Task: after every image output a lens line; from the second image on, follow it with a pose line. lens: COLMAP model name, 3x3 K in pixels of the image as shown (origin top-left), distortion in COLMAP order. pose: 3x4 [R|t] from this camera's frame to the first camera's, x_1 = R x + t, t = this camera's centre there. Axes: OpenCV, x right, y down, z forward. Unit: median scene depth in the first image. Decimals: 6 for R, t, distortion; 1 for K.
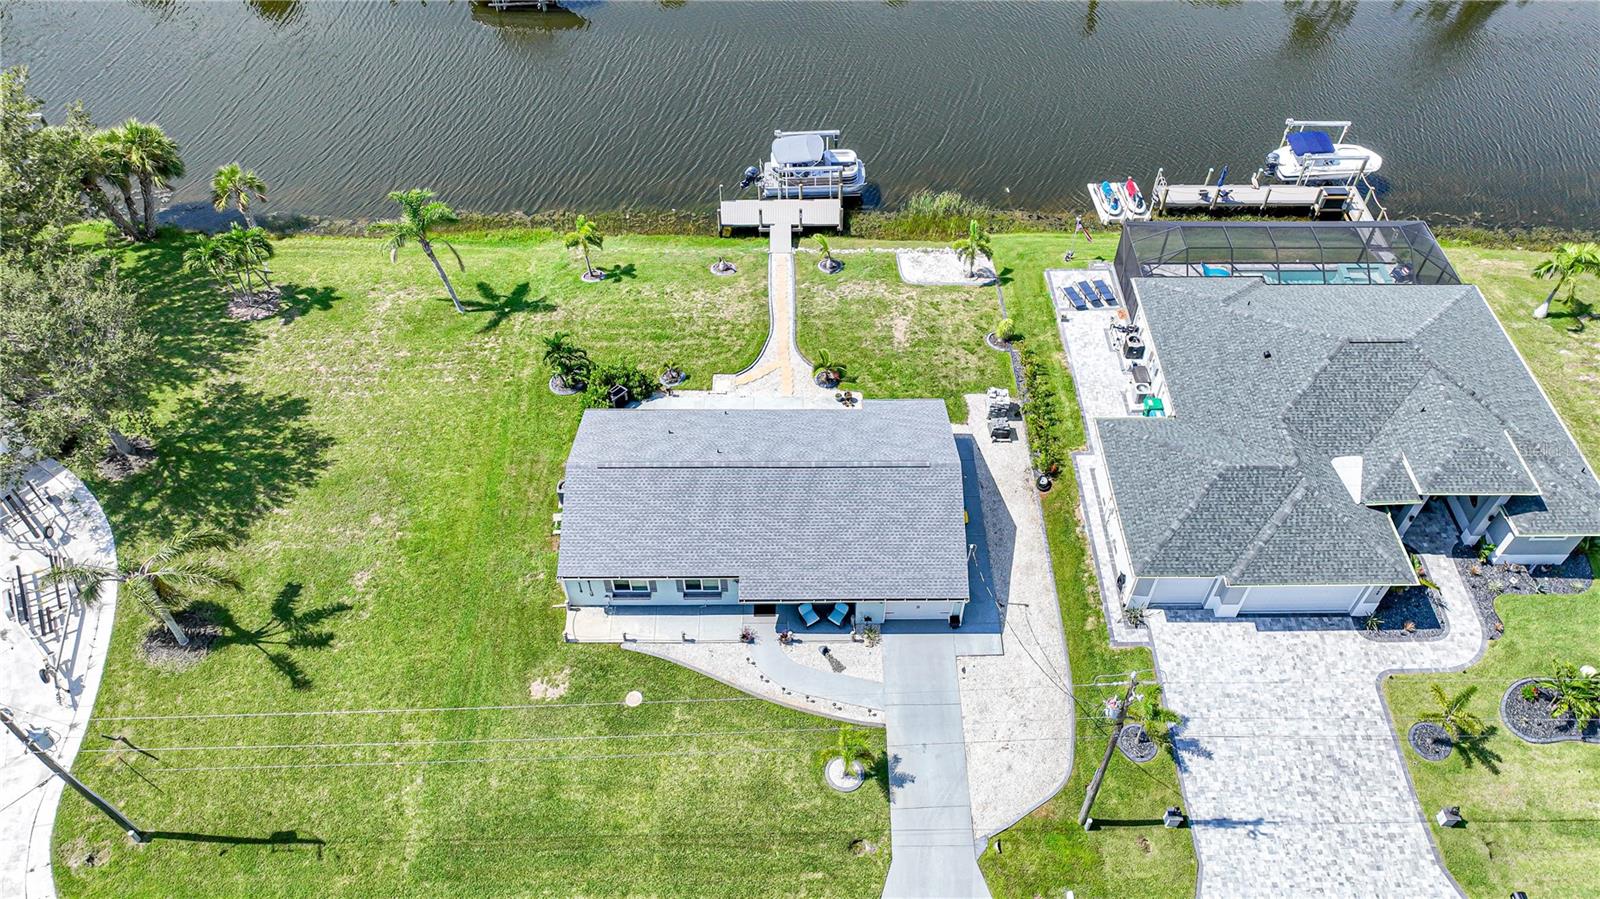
lens RADIAL K [[1131.0, 0, 801.4], [0, 1131.0, 451.4], [0, 0, 1]] dist [-0.011366, 0.032539]
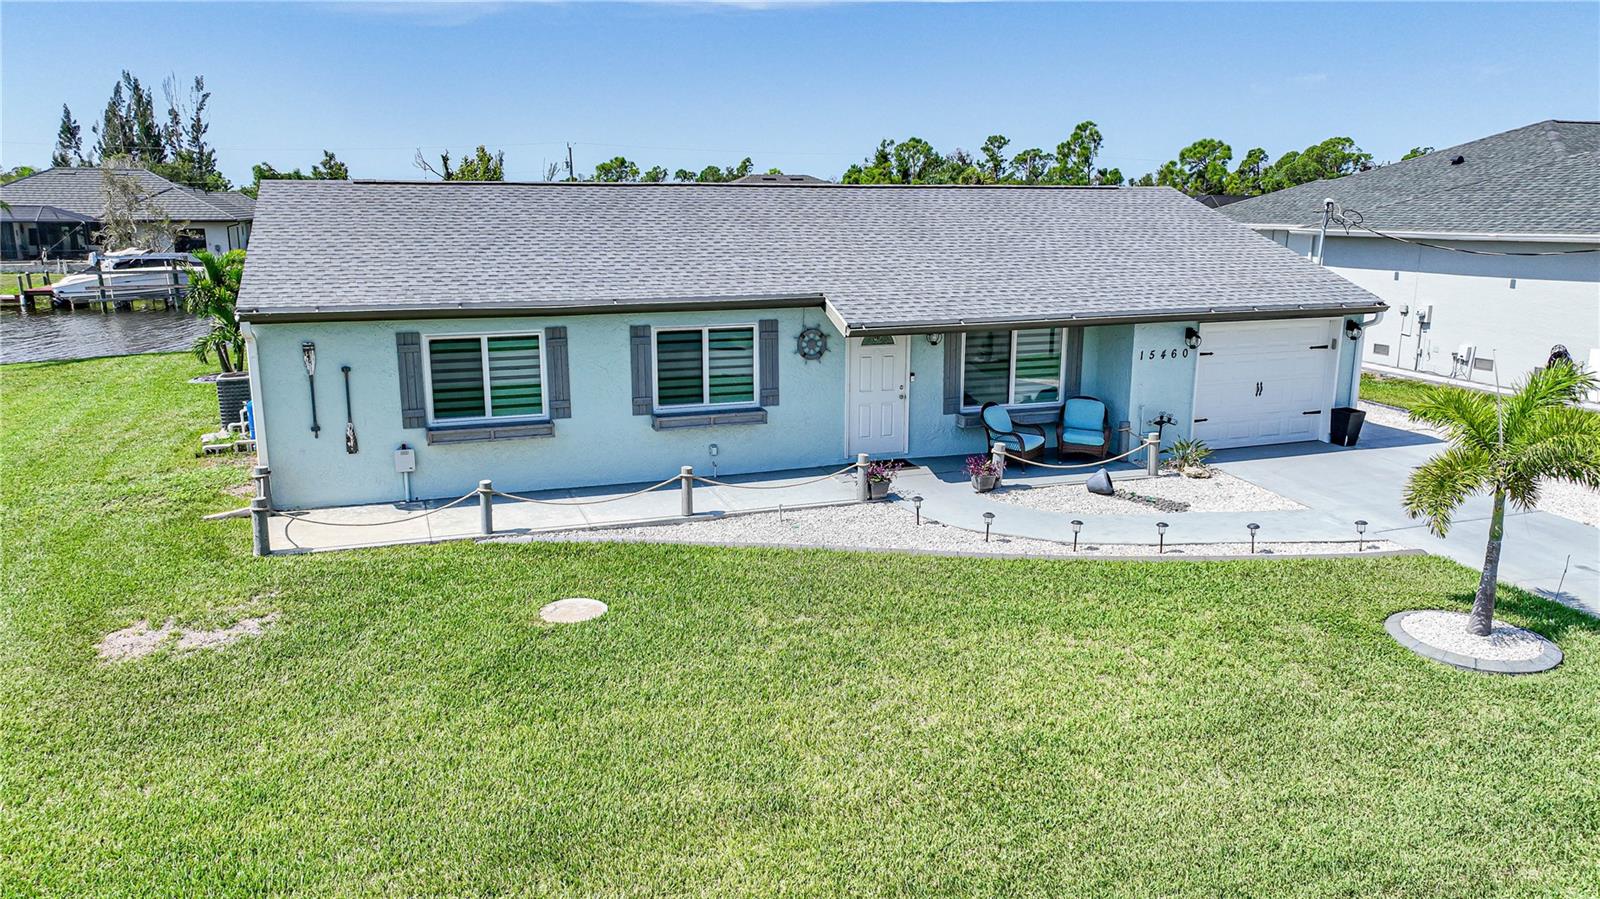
lens RADIAL K [[1131.0, 0, 801.4], [0, 1131.0, 451.4], [0, 0, 1]] dist [-0.011366, 0.032539]
pose [[0.941554, -0.074423, 0.328537, -0.177142], [0.255105, 0.794461, -0.551139, 0.335089], [-0.219992, 0.602739, 0.767013, 0.766081]]
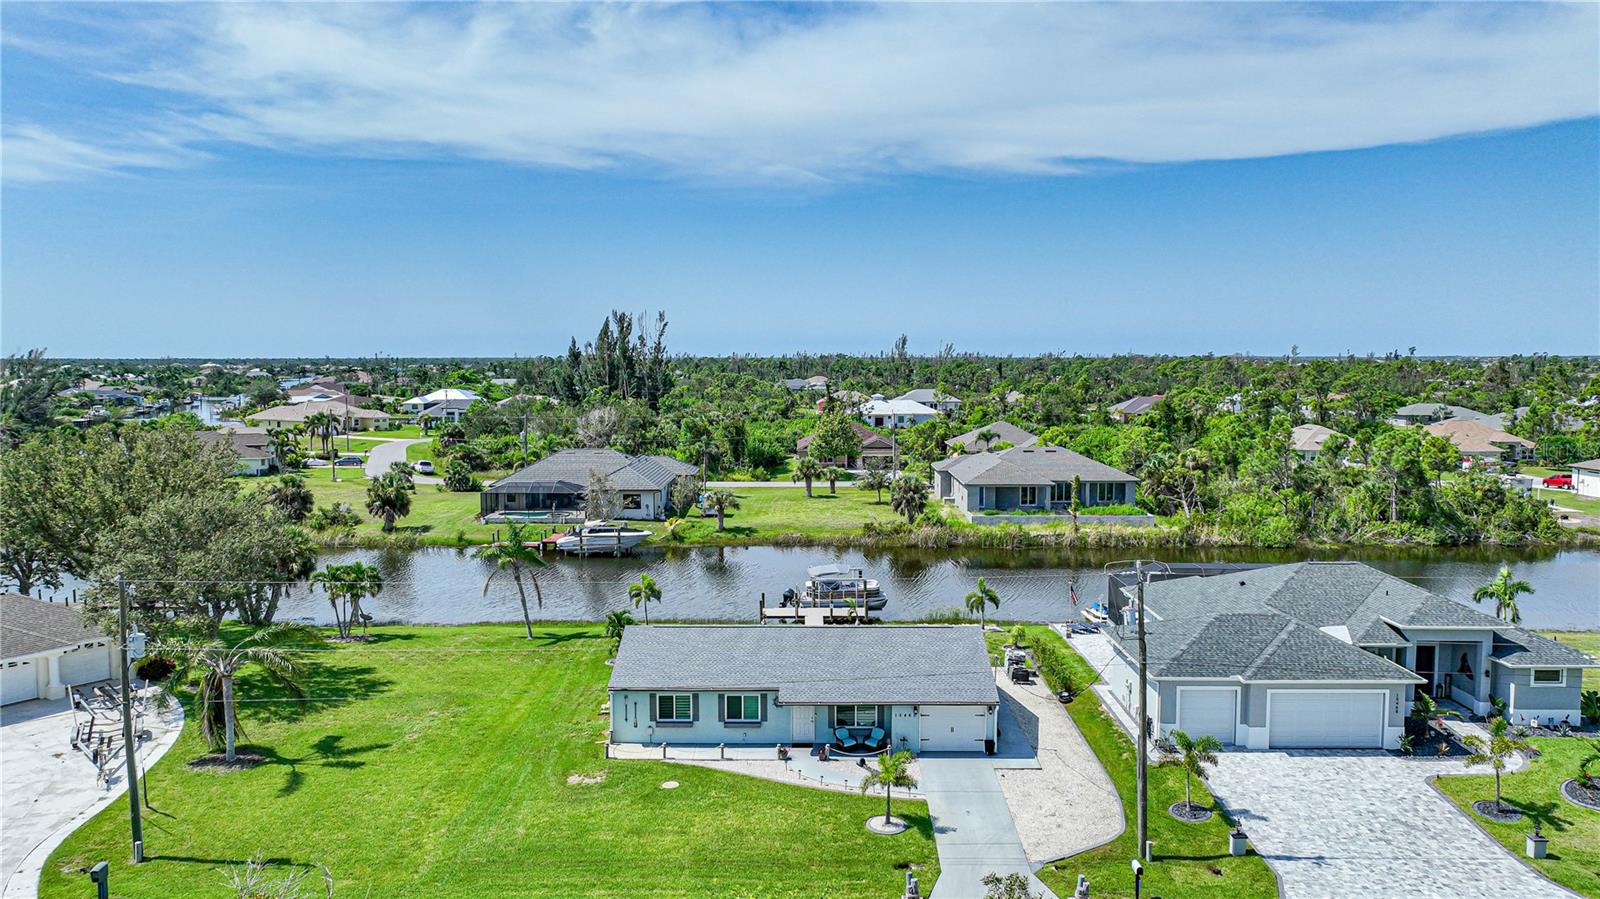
lens RADIAL K [[1131.0, 0, 801.4], [0, 1131.0, 451.4], [0, 0, 1]] dist [-0.011366, 0.032539]
pose [[0.999852, -0.002049, -0.017060, -0.015890], [-0.010337, 0.721356, -0.692487, 0.681385], [0.013725, 0.692561, 0.721229, 0.084818]]
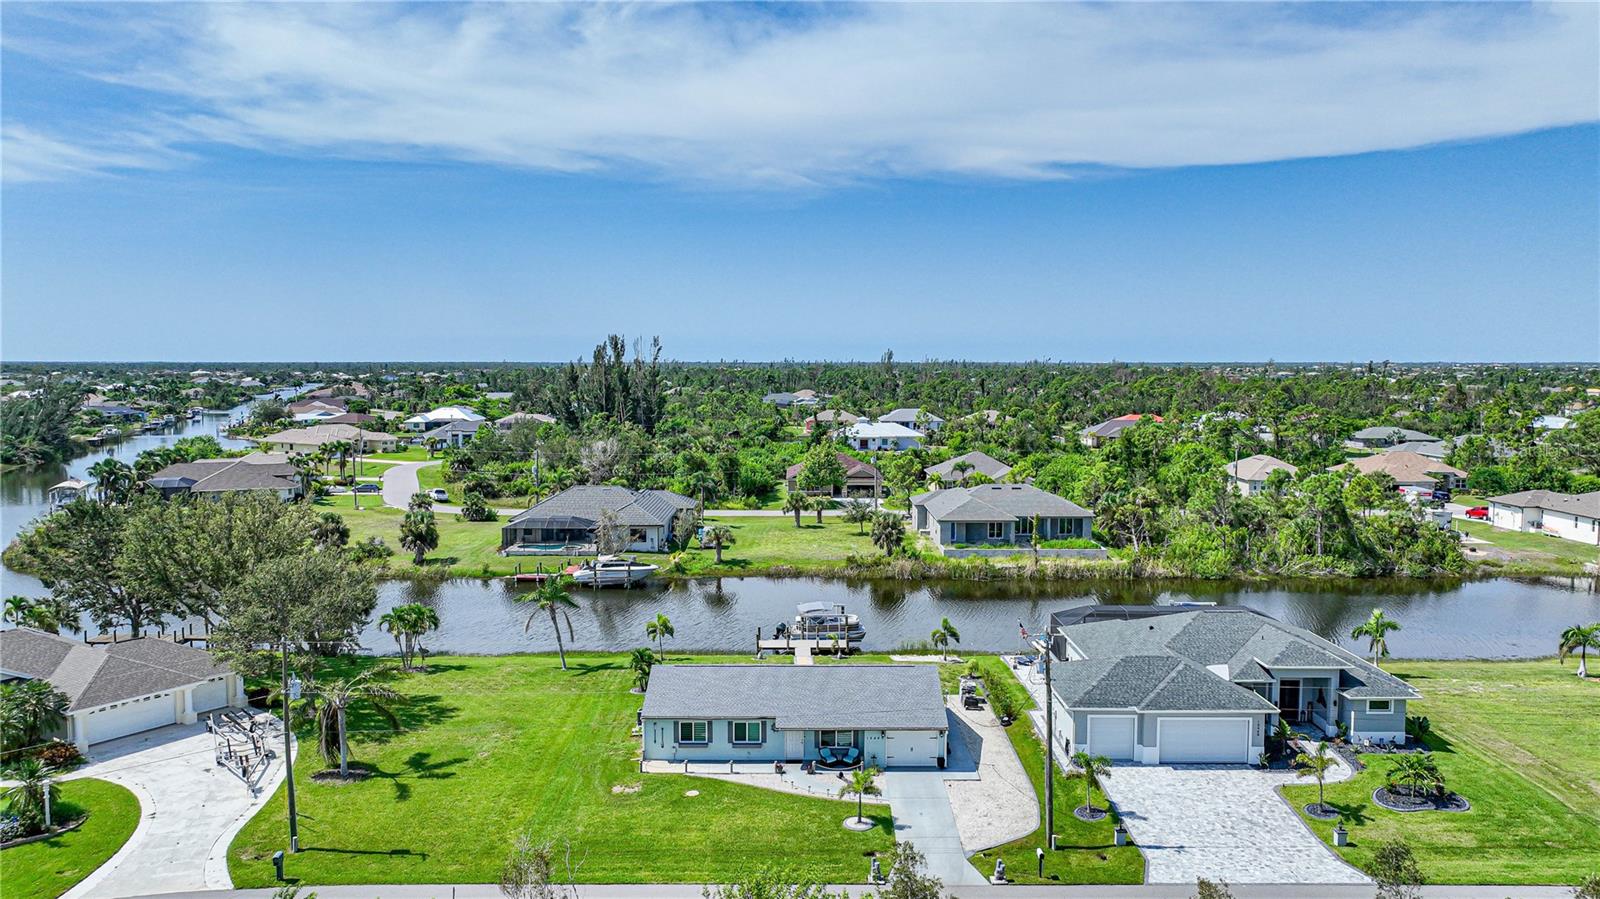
lens RADIAL K [[1131.0, 0, 801.4], [0, 1131.0, 451.4], [0, 0, 1]] dist [-0.011366, 0.032539]
pose [[0.999982, -0.000838, -0.006013, -0.016580], [-0.003577, 0.718822, -0.695185, 0.816467], [0.004905, 0.695194, 0.718805, -0.184533]]
